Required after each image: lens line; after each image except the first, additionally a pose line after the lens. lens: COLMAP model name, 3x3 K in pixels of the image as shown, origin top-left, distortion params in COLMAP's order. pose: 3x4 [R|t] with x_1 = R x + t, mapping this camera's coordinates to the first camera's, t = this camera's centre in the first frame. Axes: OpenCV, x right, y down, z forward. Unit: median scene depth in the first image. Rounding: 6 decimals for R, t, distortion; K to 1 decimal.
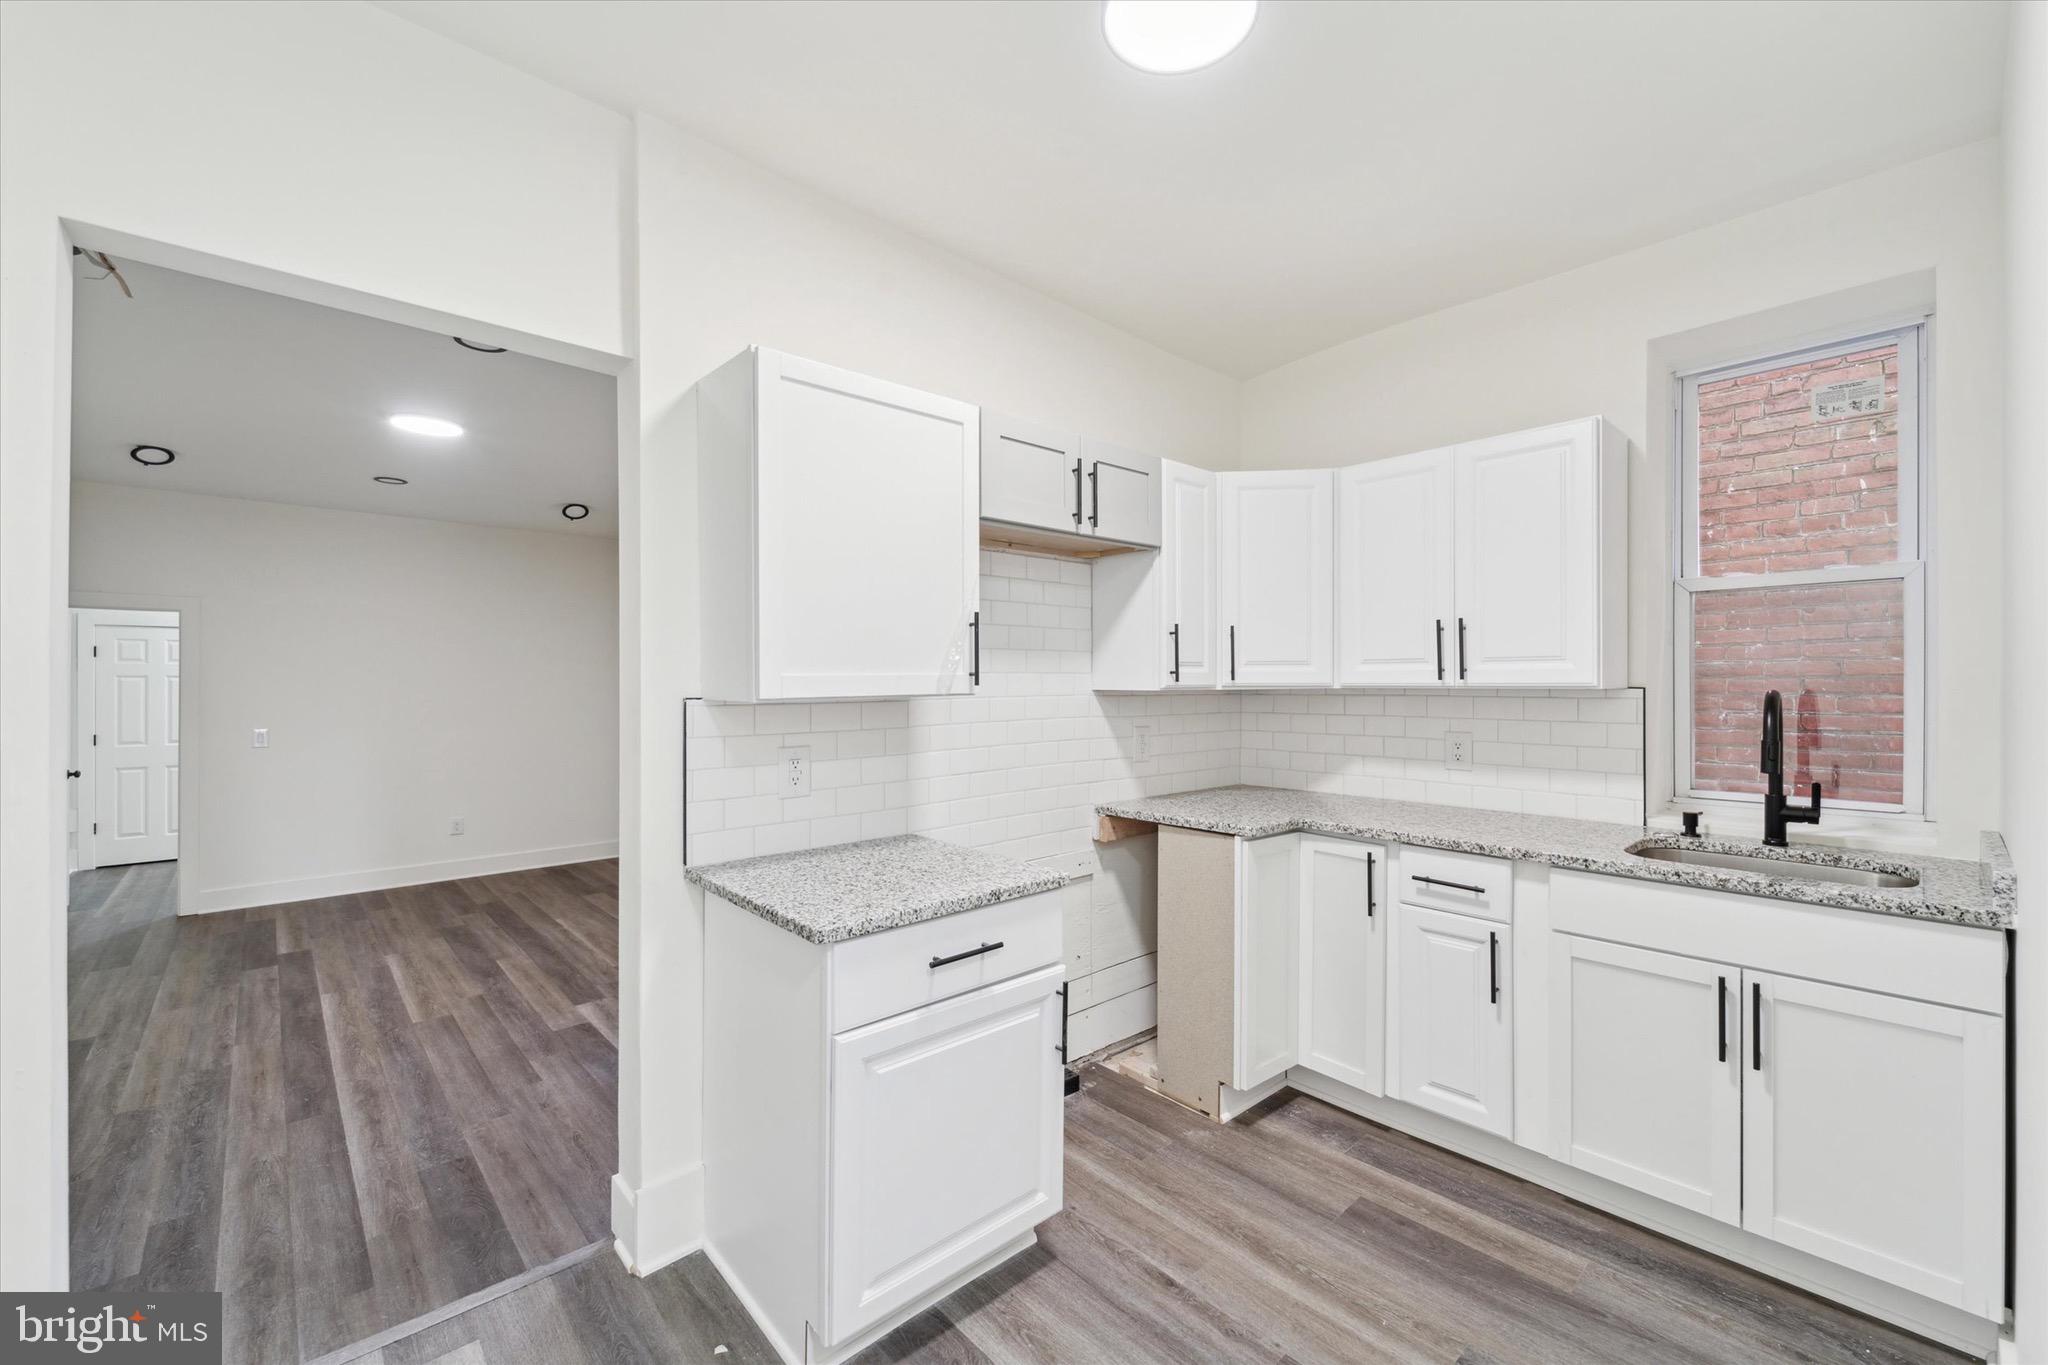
lens RADIAL K [[824.0, 0, 1026.7], [0, 824.0, 682.2], [0, 0, 1]] dist [-0.000041, -0.002285]
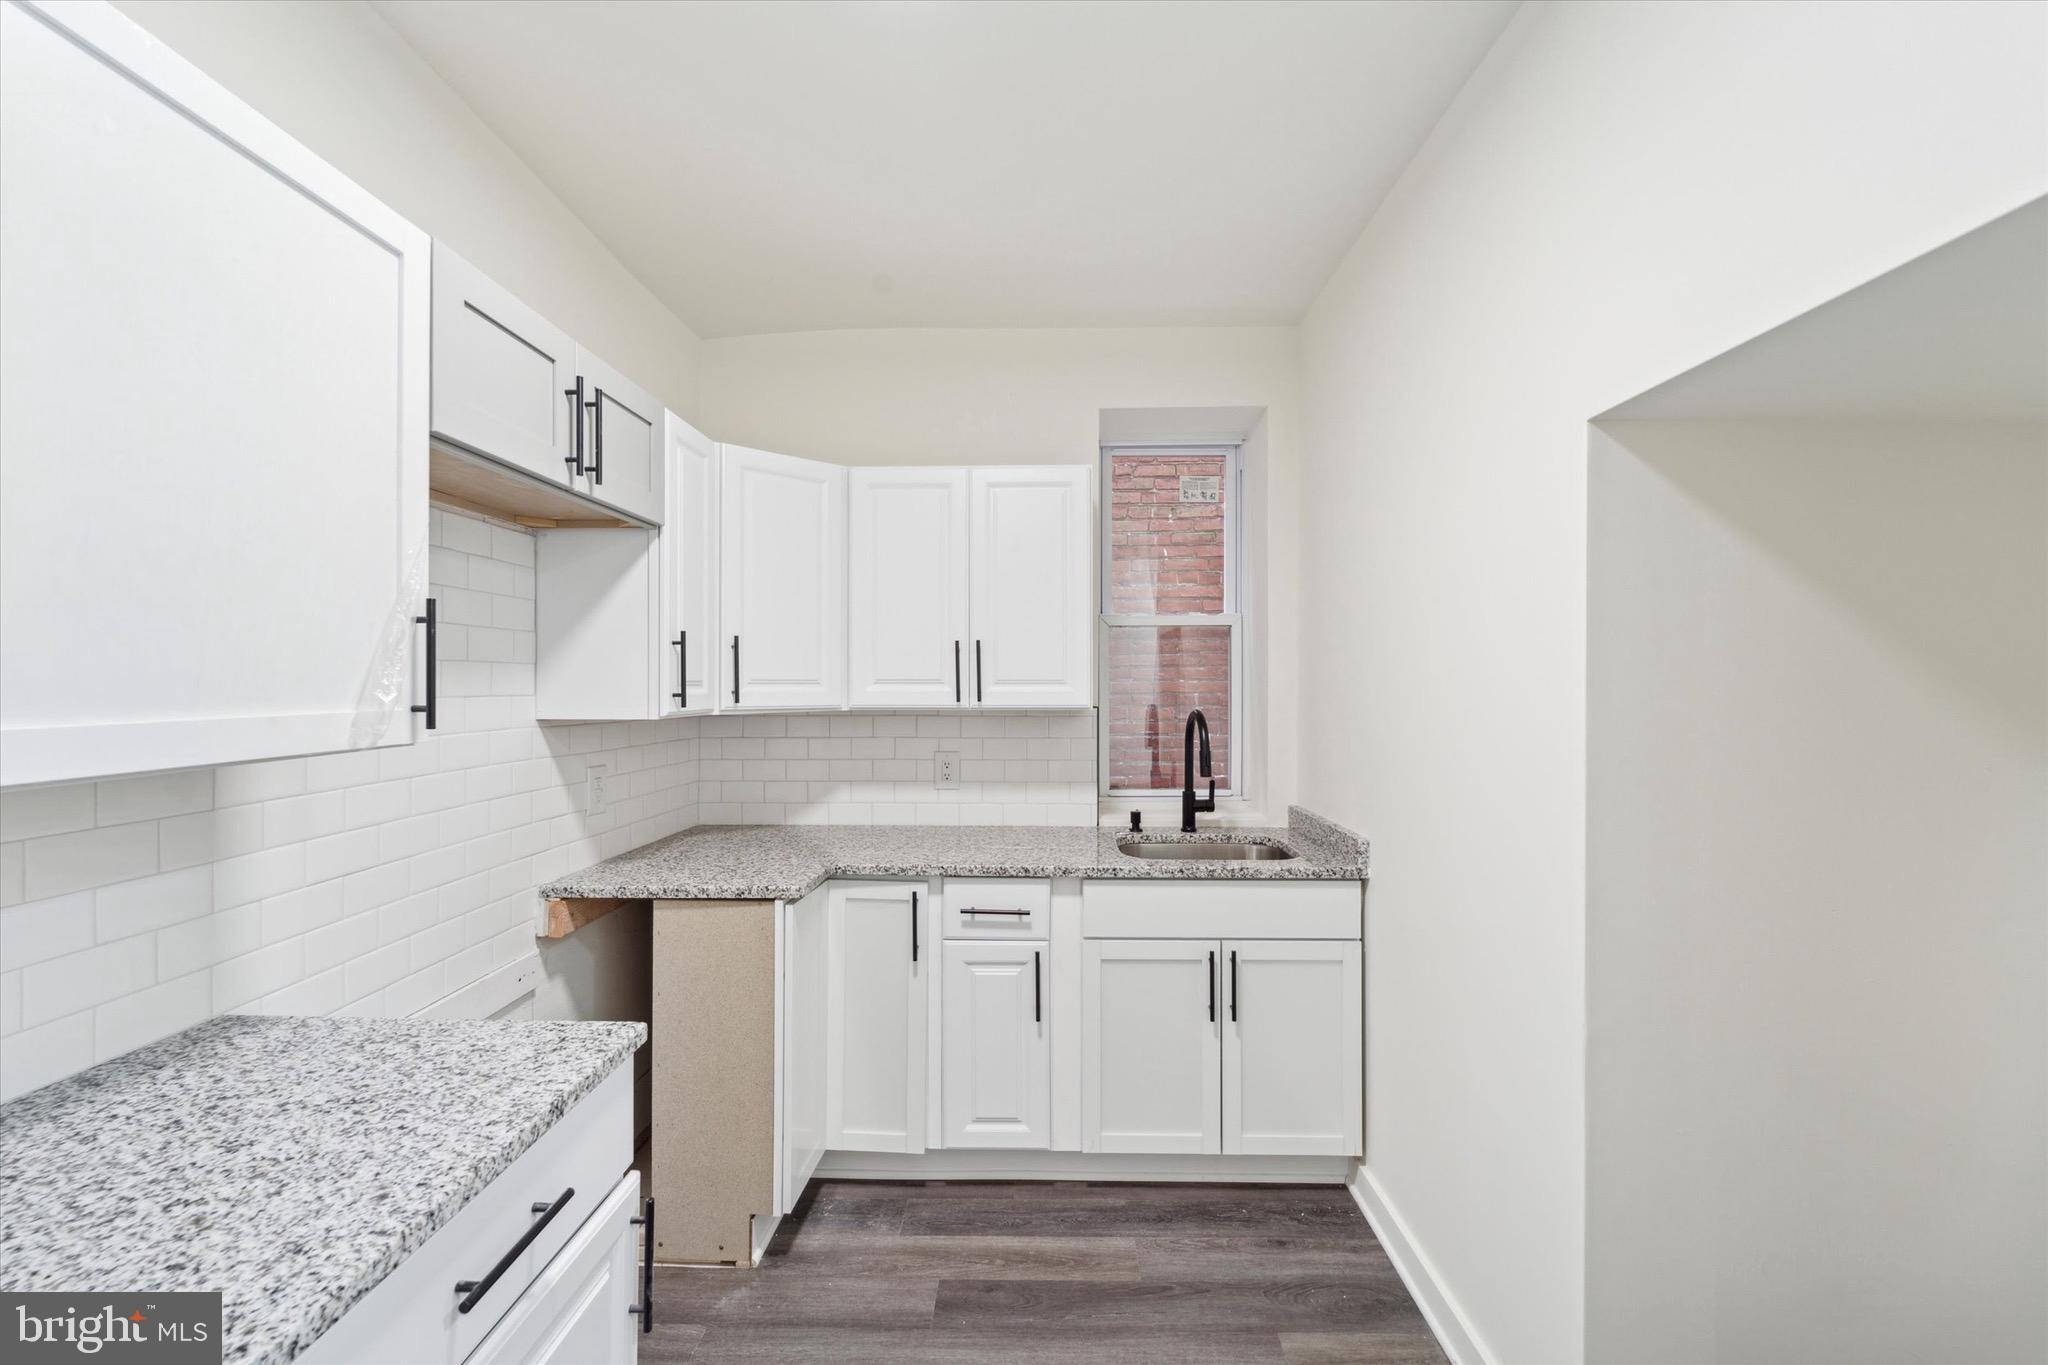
lens RADIAL K [[824.0, 0, 1026.7], [0, 824.0, 682.2], [0, 0, 1]] dist [-0.000041, -0.002285]
pose [[0.686256, 0.004634, 0.727345, -0.172002], [-0.001966, 0.999988, -0.004515, -0.023618], [-0.727358, 0.001669, 0.686257, 0.285988]]
